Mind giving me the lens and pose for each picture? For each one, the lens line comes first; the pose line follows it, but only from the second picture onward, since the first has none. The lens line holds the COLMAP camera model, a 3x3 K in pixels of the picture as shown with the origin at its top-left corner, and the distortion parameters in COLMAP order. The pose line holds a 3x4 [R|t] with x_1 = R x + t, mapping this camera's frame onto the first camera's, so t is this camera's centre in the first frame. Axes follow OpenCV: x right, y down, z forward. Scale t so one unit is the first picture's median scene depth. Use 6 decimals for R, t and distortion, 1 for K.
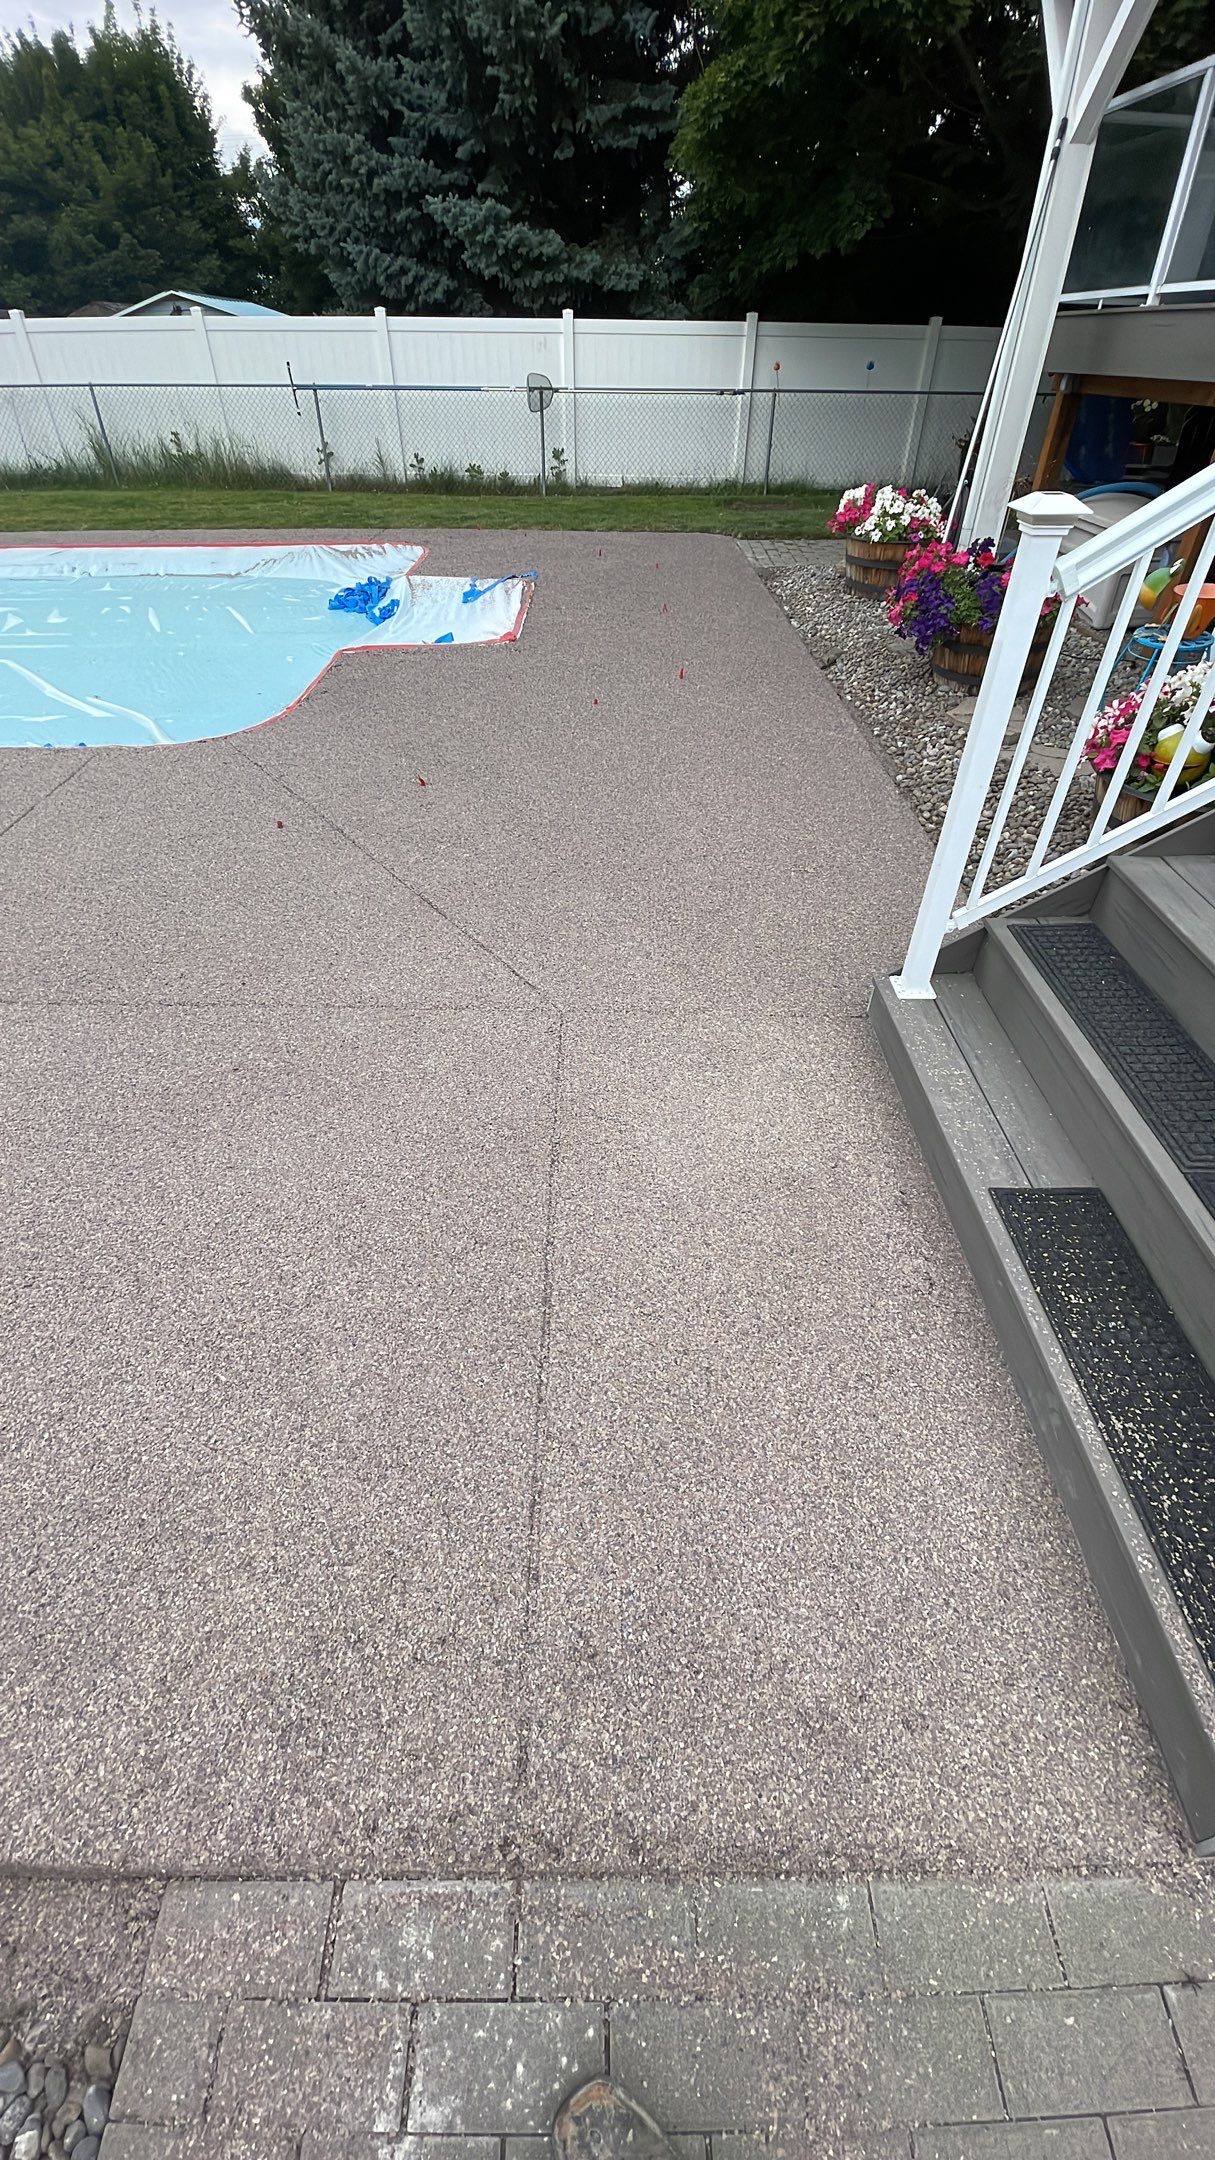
lens RADIAL K [[851.1, 0, 603.5], [0, 851.1, 1067.0], [0, 0, 1]] dist [0.017742, -0.016849]
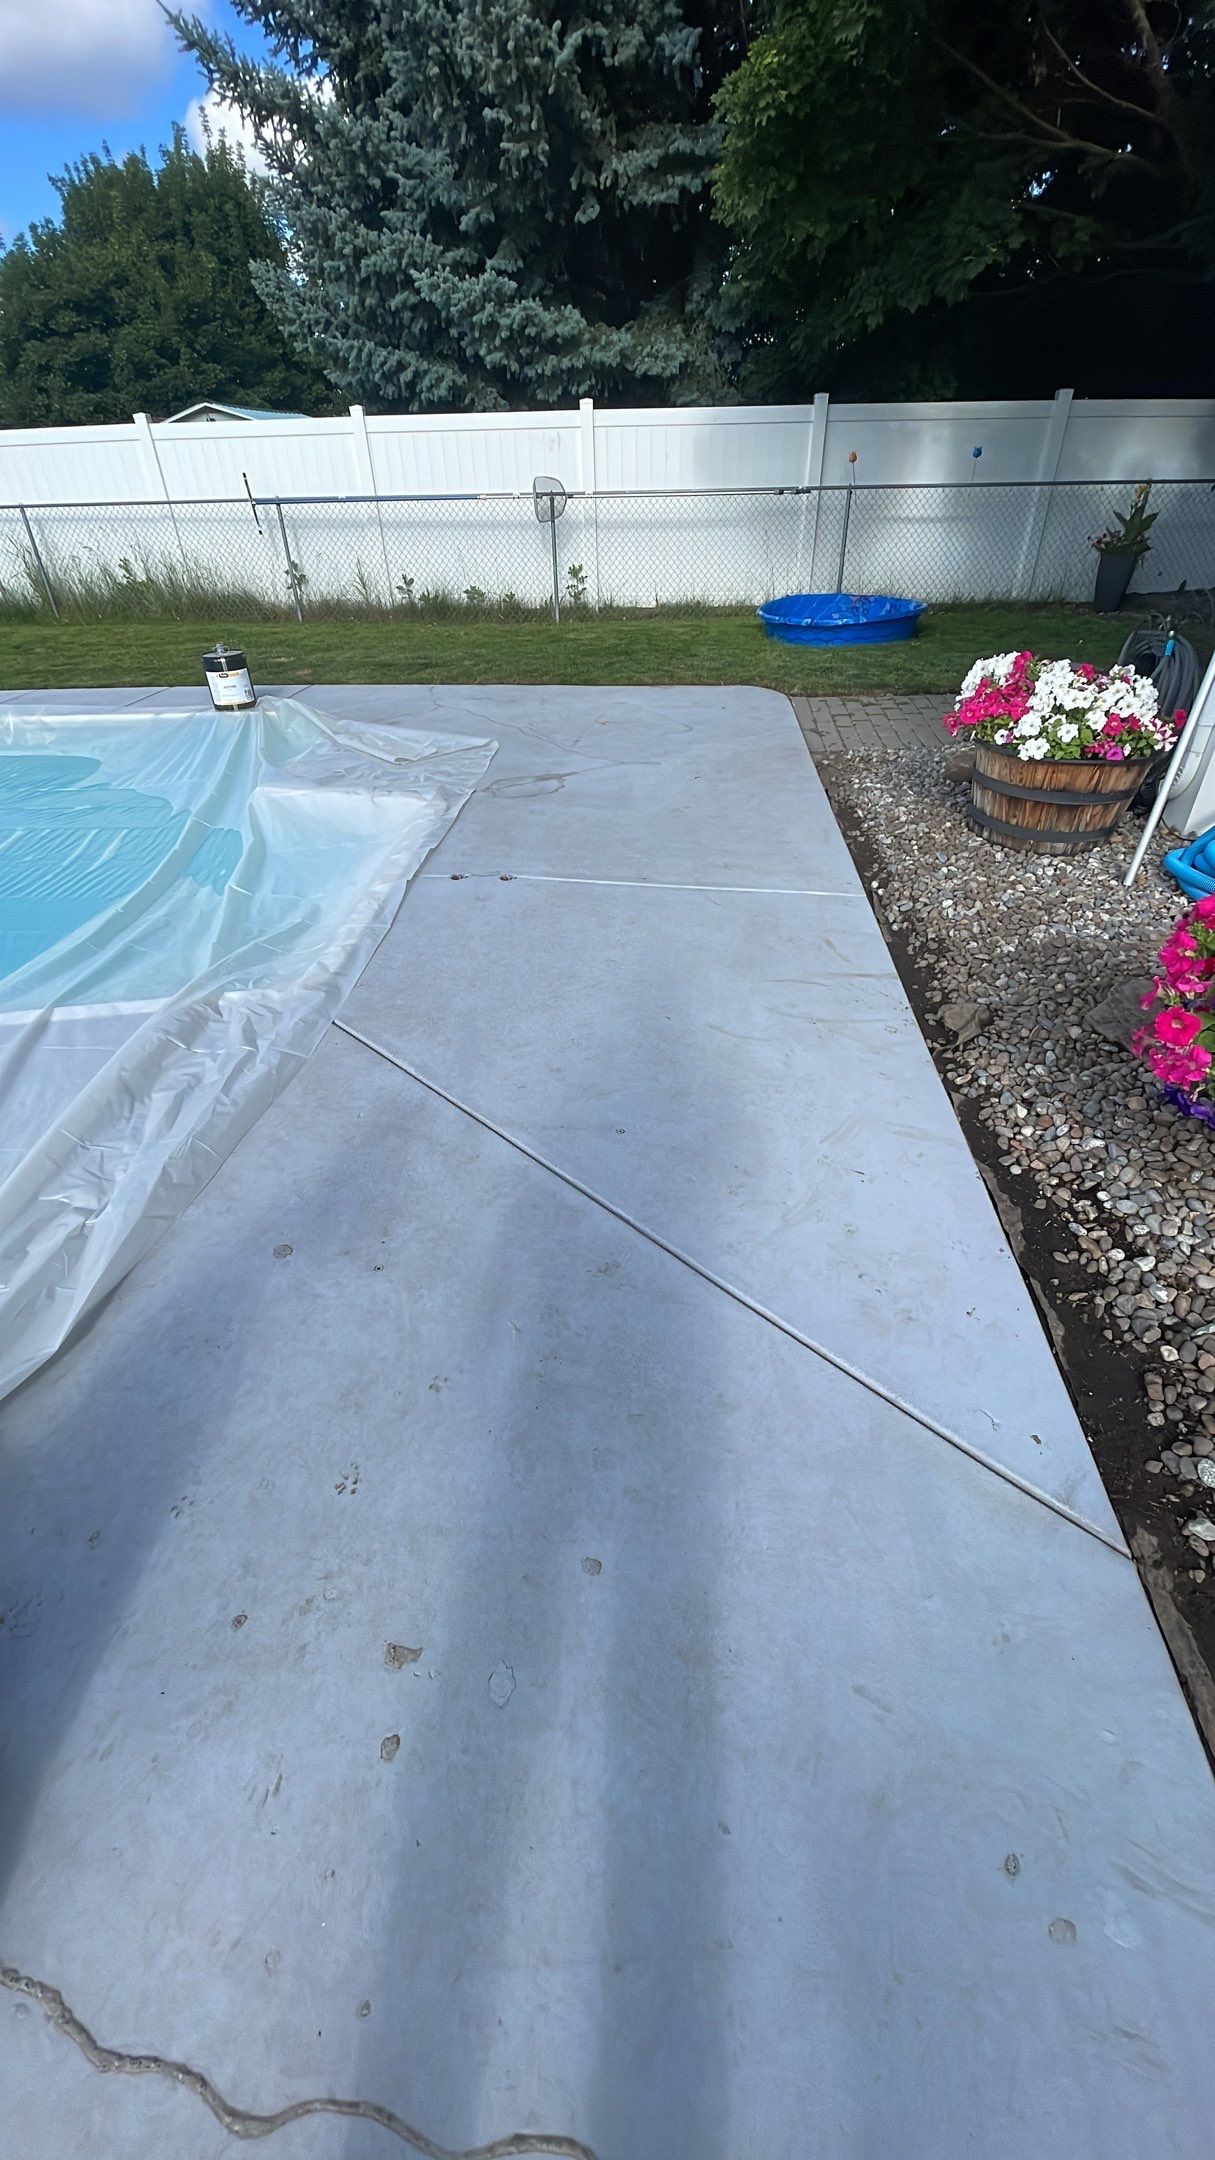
lens RADIAL K [[851.1, 0, 603.5], [0, 851.1, 1067.0], [0, 0, 1]] dist [0.017742, -0.016849]
pose [[0.996477, 0.022046, -0.080916, 0.051455], [-0.027952, 0.996969, -0.072605, -0.204305], [0.079070, 0.074611, 0.994073, 0.250077]]
